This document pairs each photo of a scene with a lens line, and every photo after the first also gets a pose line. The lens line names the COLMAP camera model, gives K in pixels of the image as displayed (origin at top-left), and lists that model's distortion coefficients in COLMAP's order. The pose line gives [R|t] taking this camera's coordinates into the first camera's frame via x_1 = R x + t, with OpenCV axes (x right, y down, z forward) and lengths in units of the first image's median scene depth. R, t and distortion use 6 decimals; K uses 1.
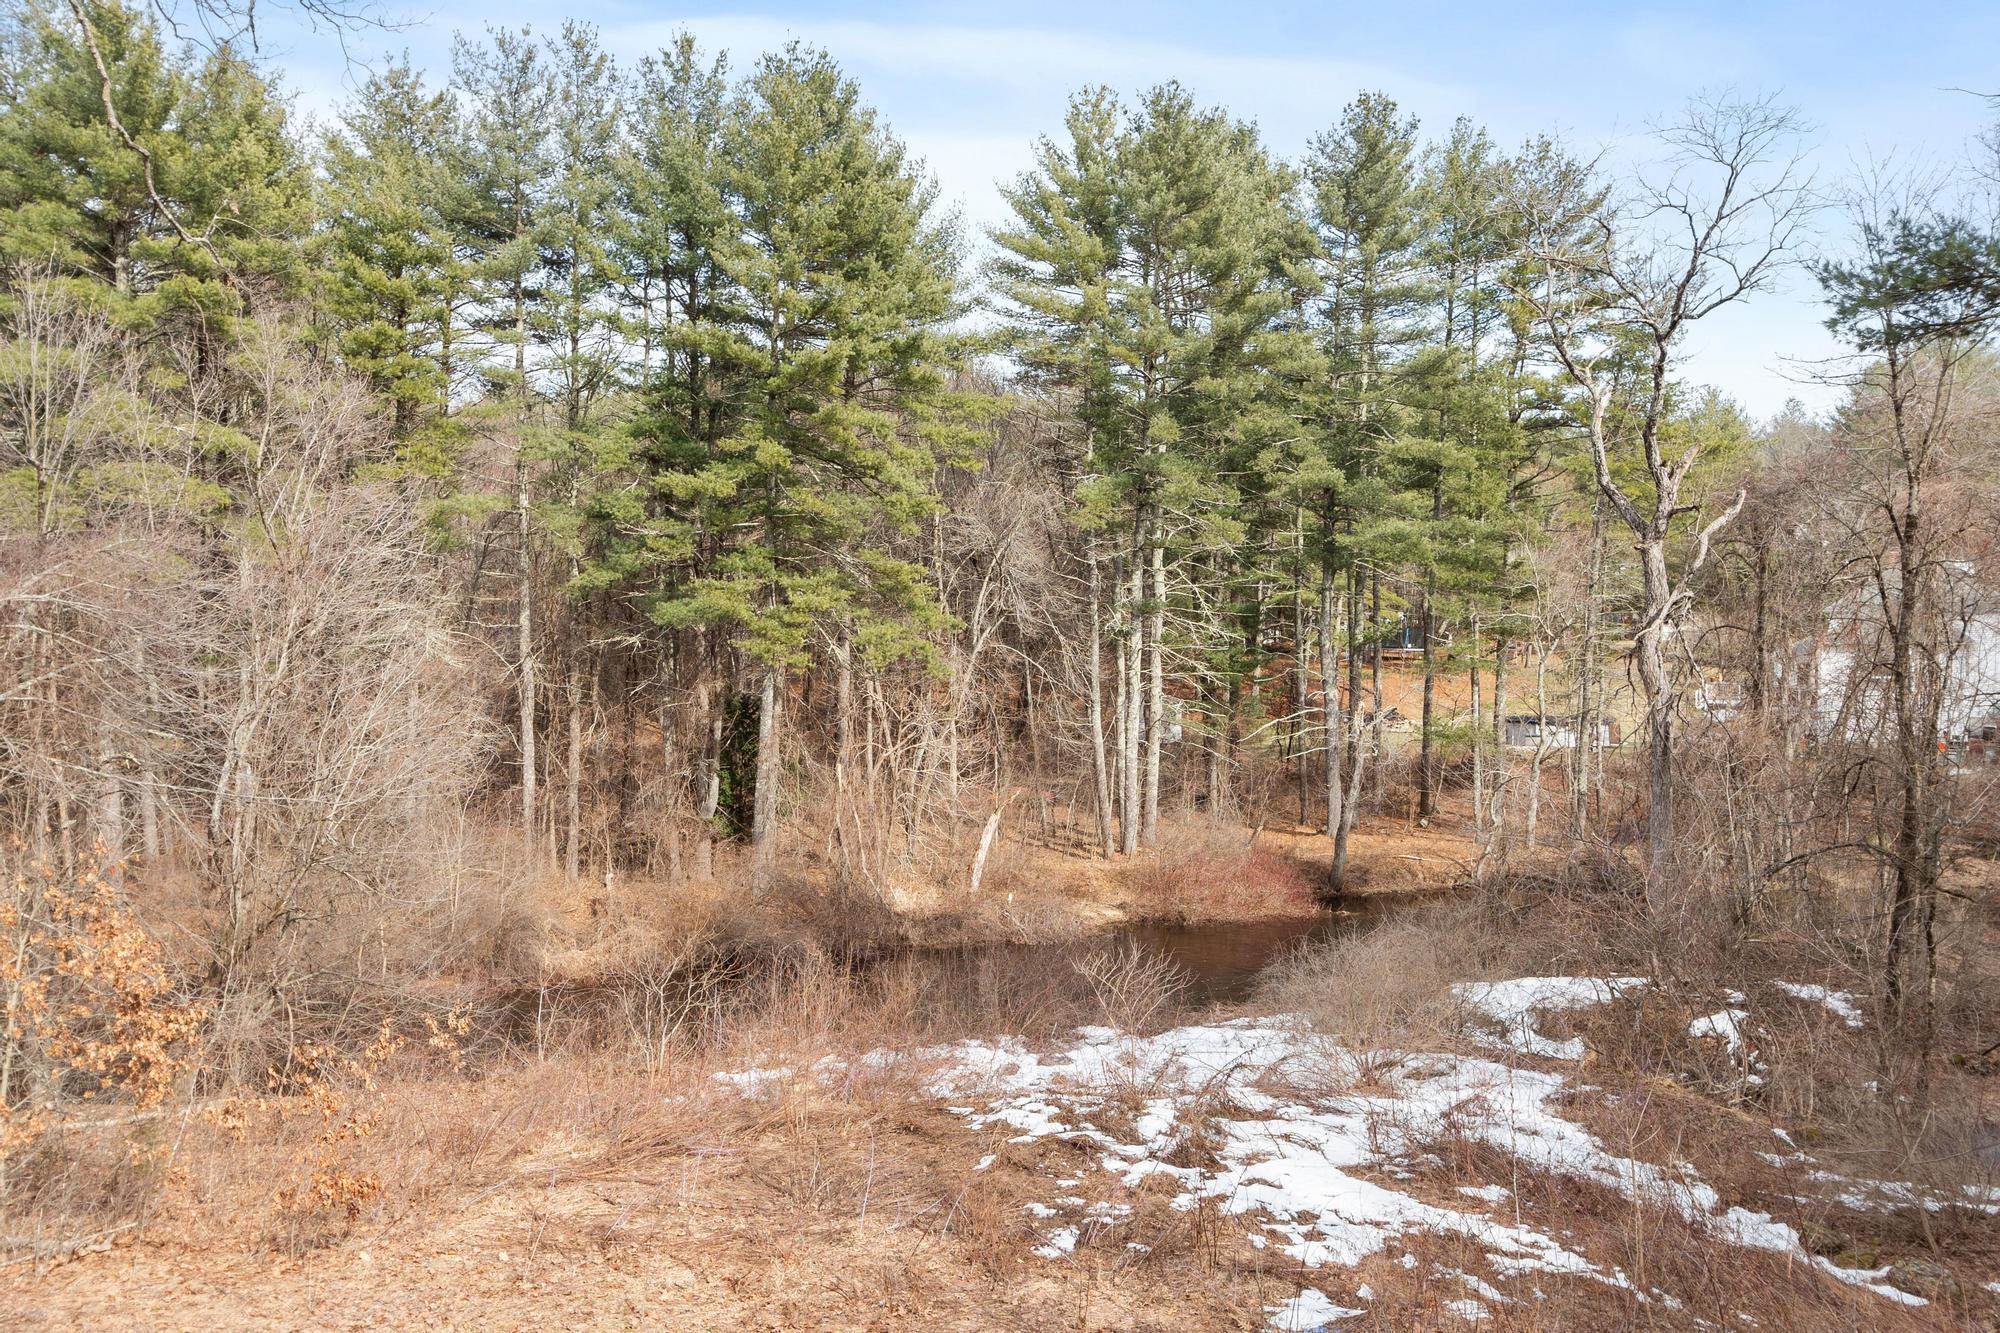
lens RADIAL K [[1826.0, 0, 958.9], [0, 1826.0, 685.0], [0, 0, 1]] dist [0.008570, 0.000000]
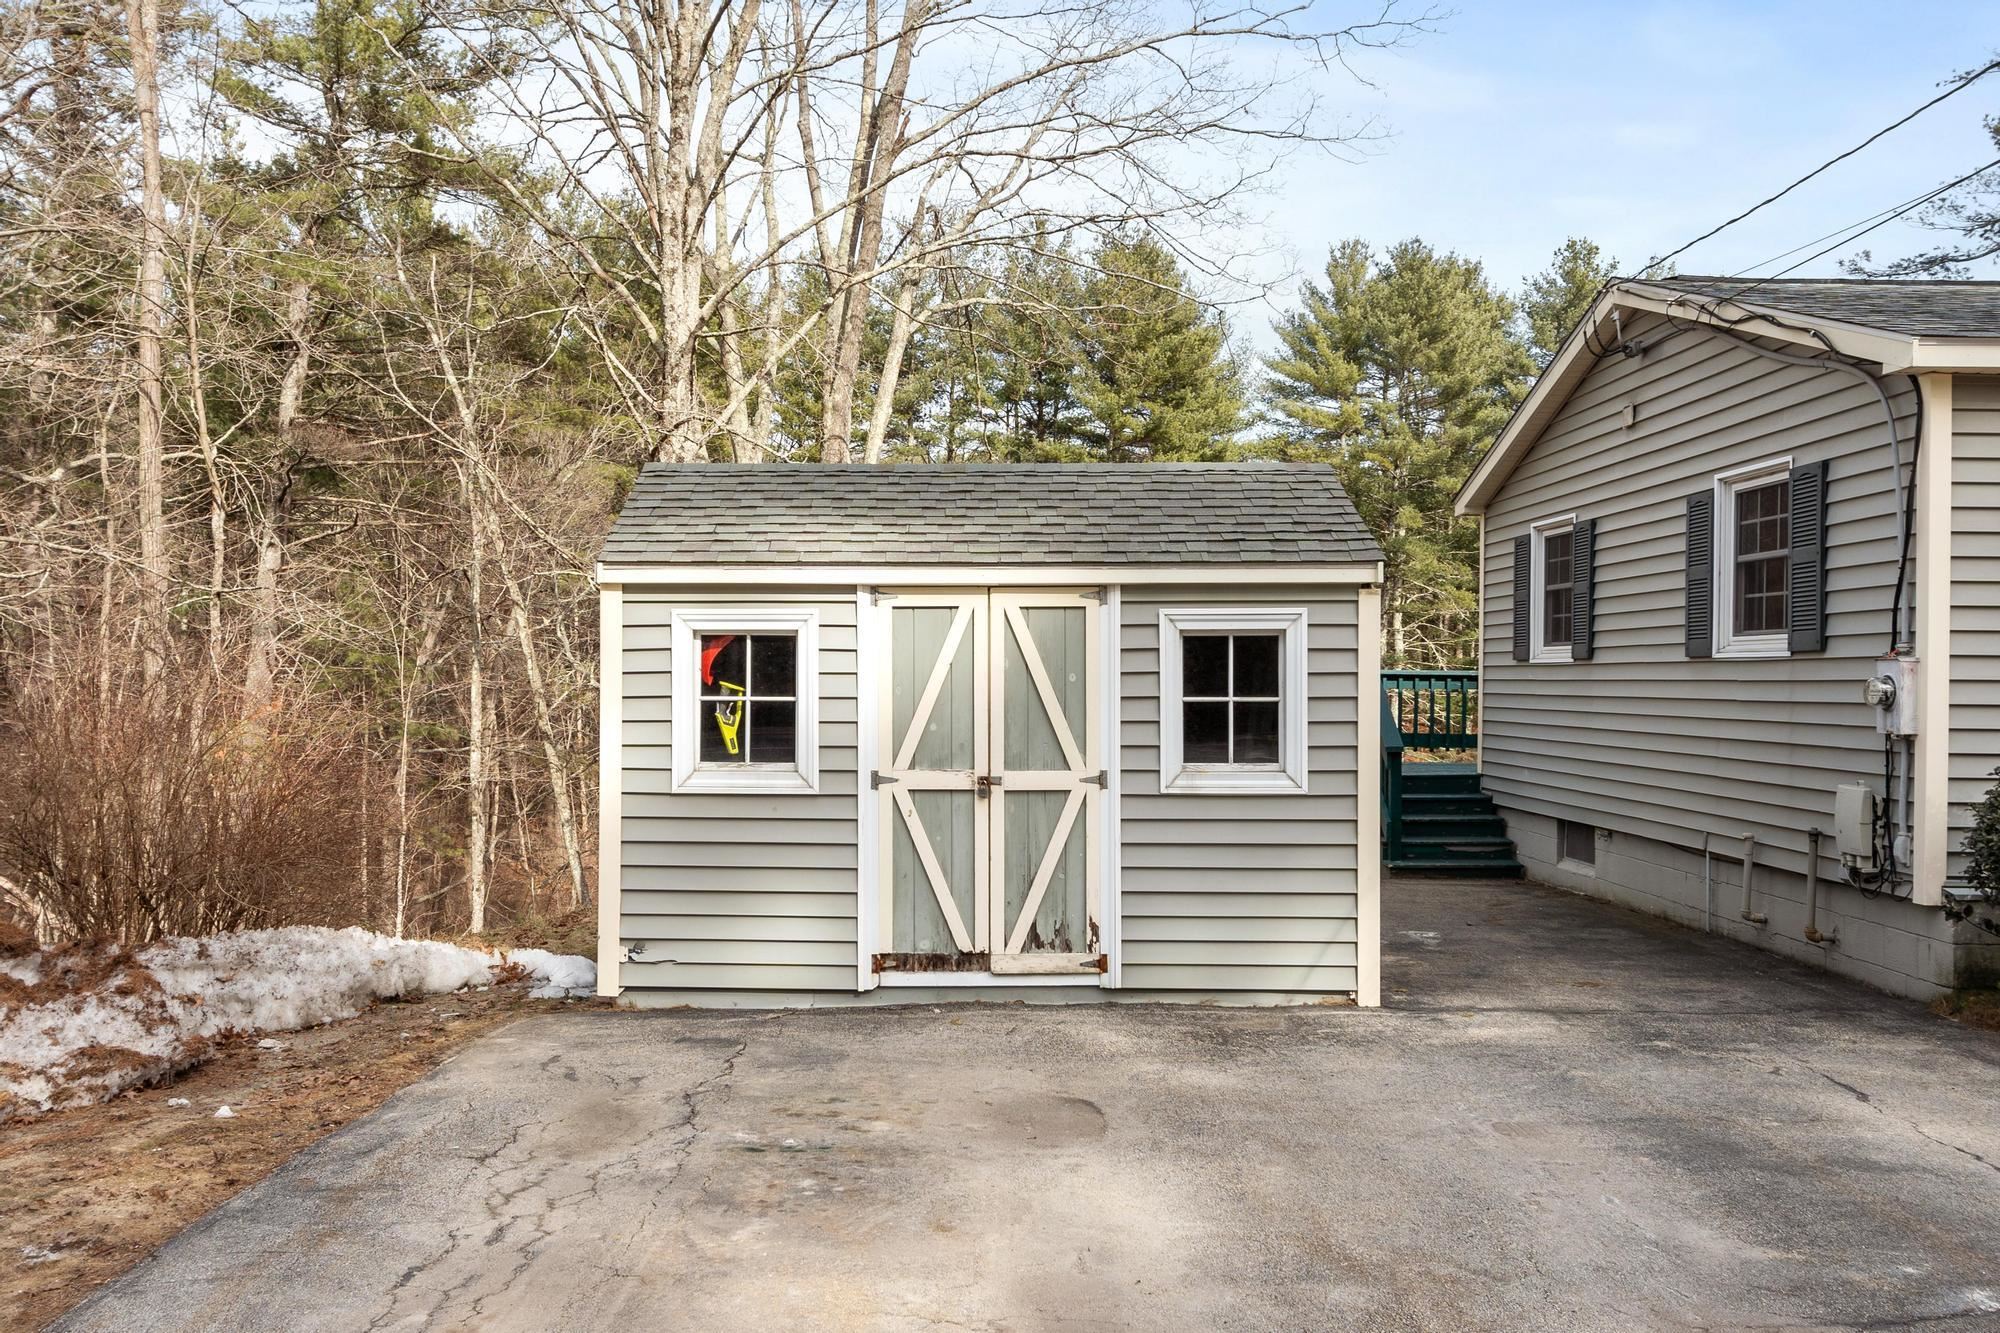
lens RADIAL K [[1826.0, 0, 961.9], [0, 1826.0, 686.4], [0, 0, 1]] dist [0.008570, 0.000000]
pose [[0.995619, 0.009784, -0.092994, -0.079709], [-0.012755, 0.999426, -0.031399, 0.019521], [0.092633, 0.032448, 0.995171, -0.286799]]
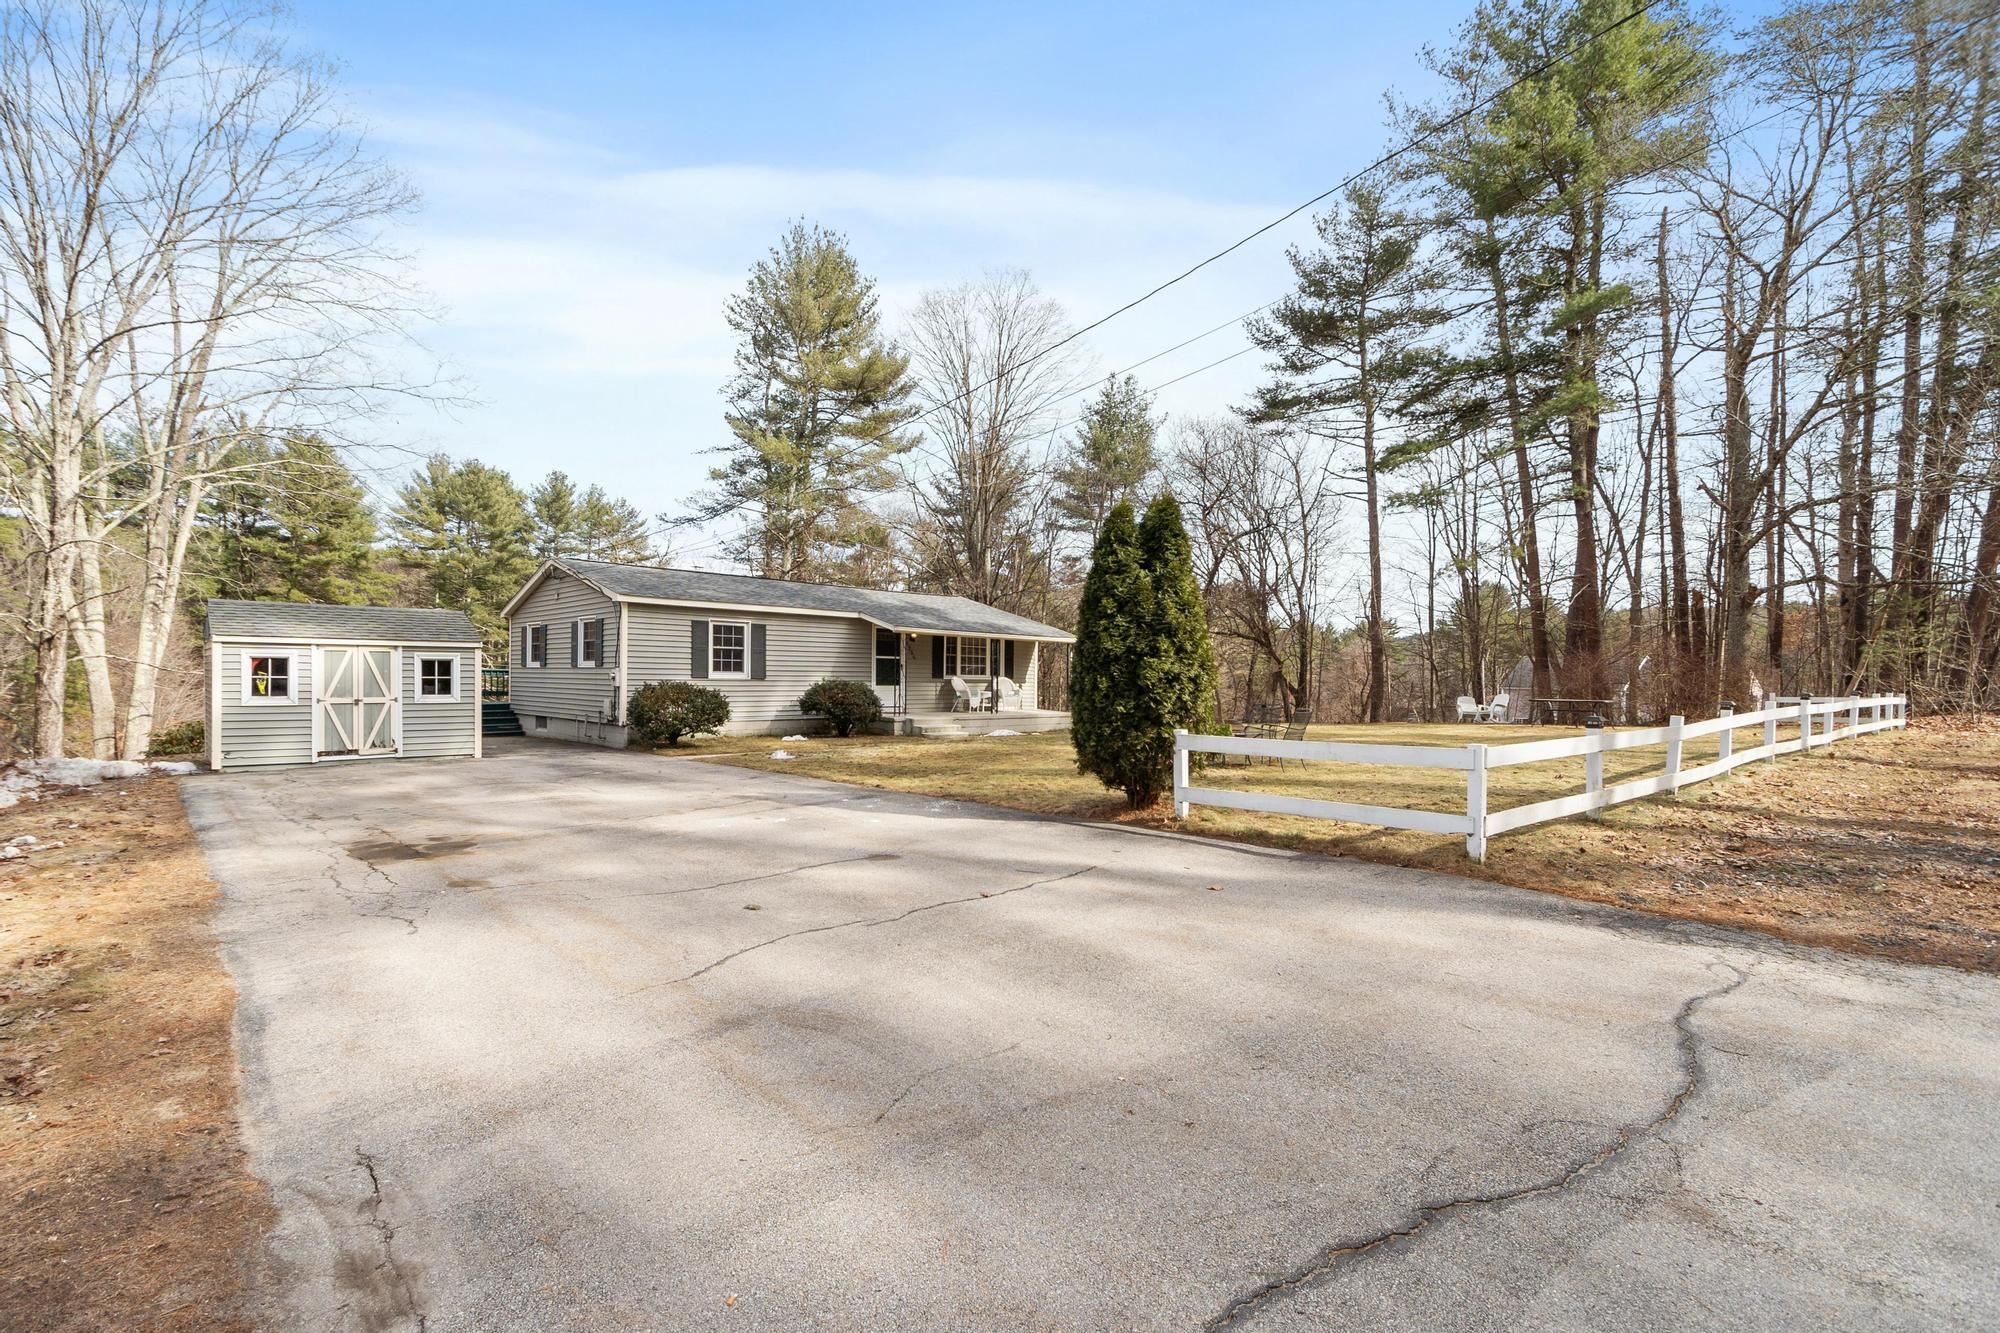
lens RADIAL K [[871.9, 0, 954.2], [0, 871.9, 685.3], [0, 0, 1]] dist [0.002862, 0.000386]
pose [[0.793499, 0.007231, 0.608528, -0.104411], [0.007848, 0.999725, -0.022113, 0.024302], [-0.608521, 0.022323, 0.793224, -0.420919]]
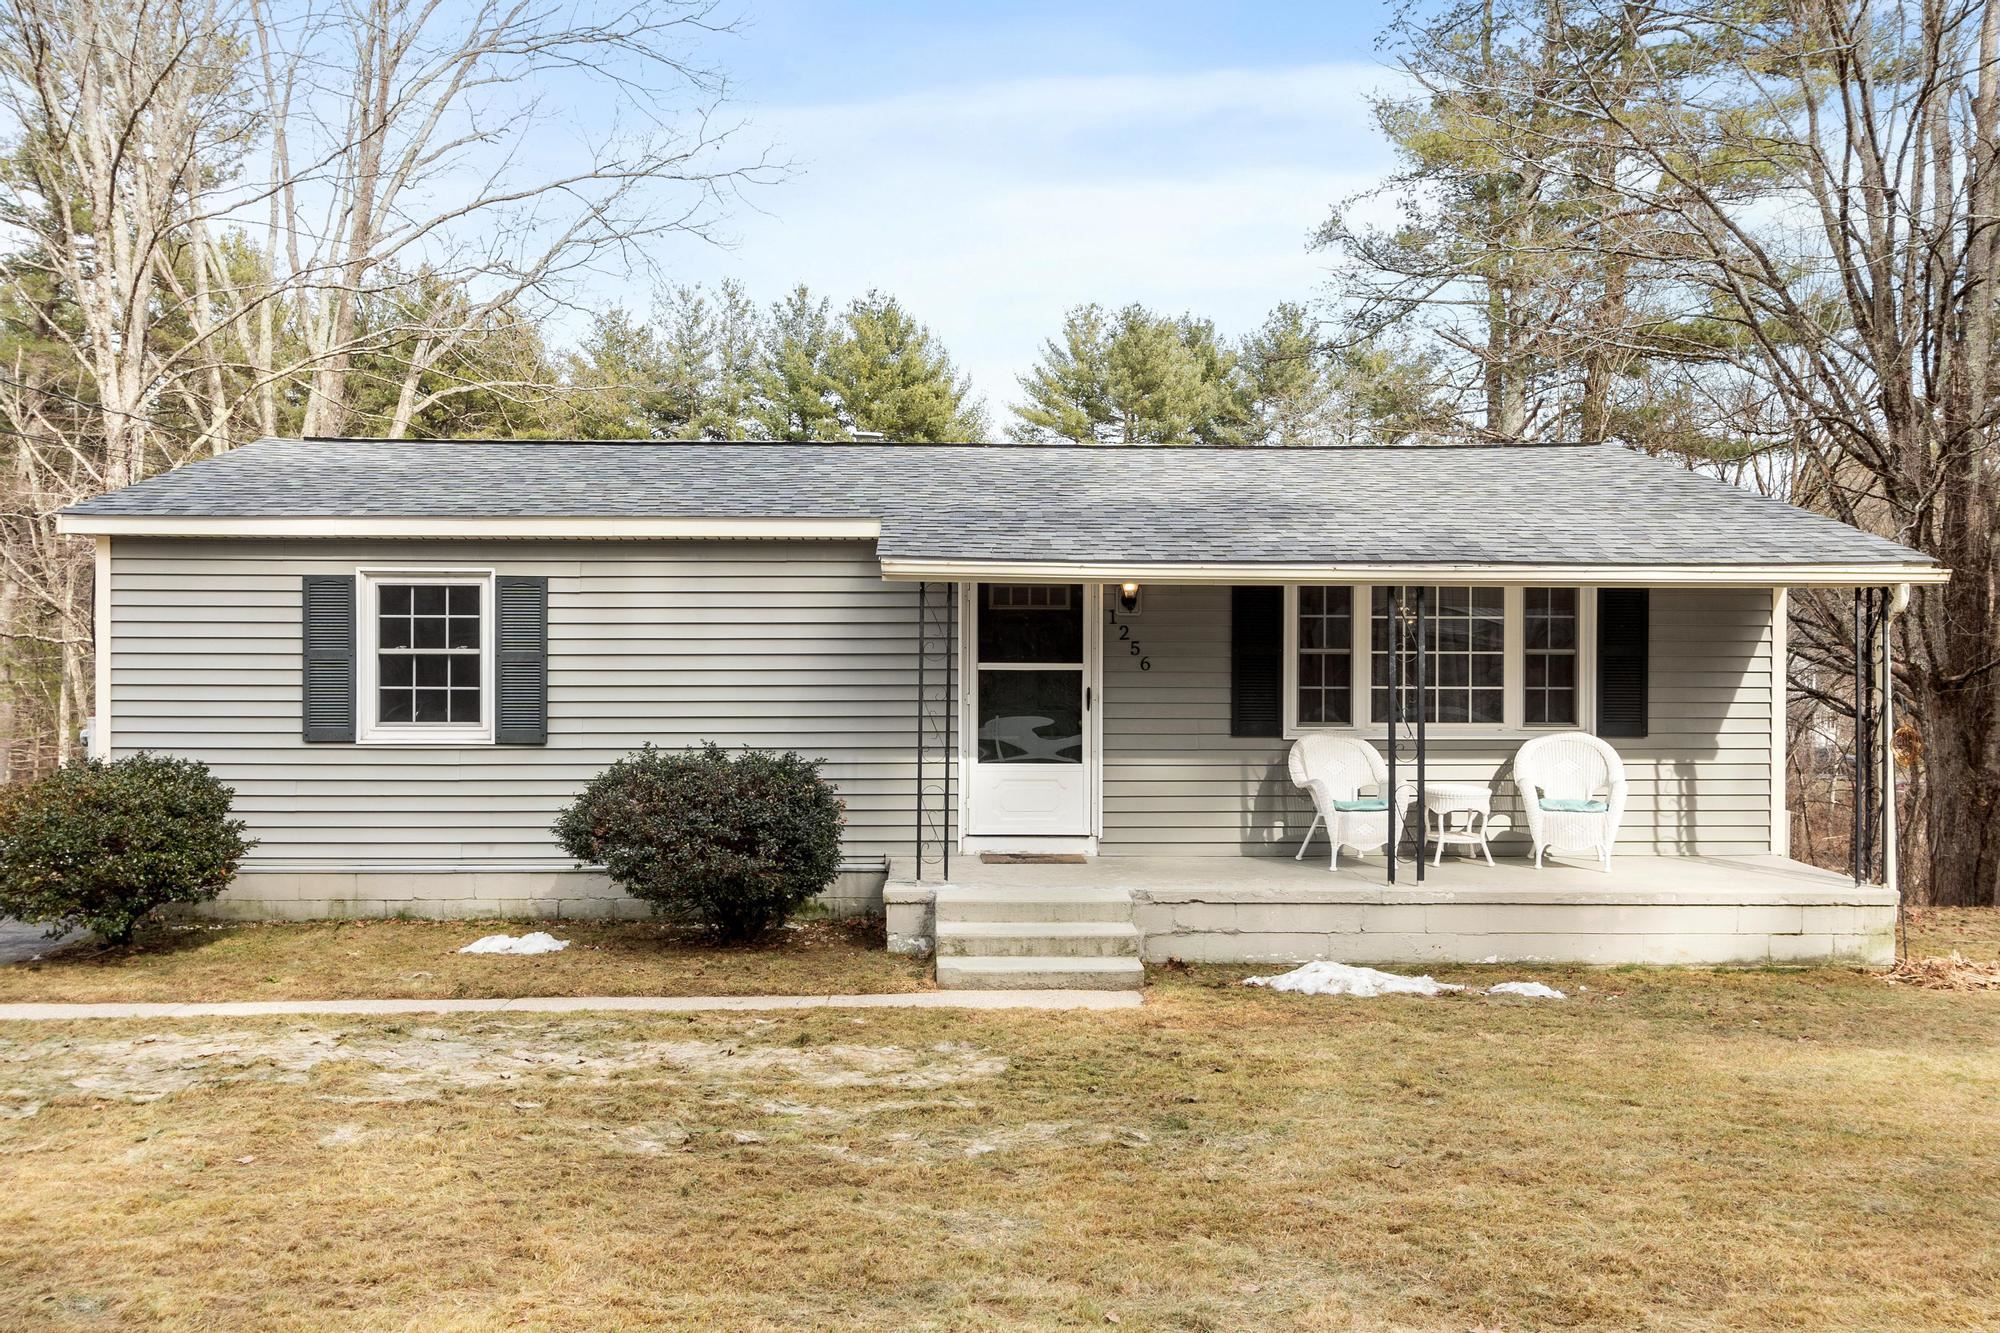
lens RADIAL K [[1627.8, 0, 958.1], [0, 1627.8, 689.8], [0, 0, 1]] dist [0.001298, 0.010258]
pose [[0.997117, 0.005947, -0.075641, 0.082913], [-0.007980, 0.999614, -0.026605, 0.013590], [0.075453, 0.027132, 0.996780, -0.323582]]
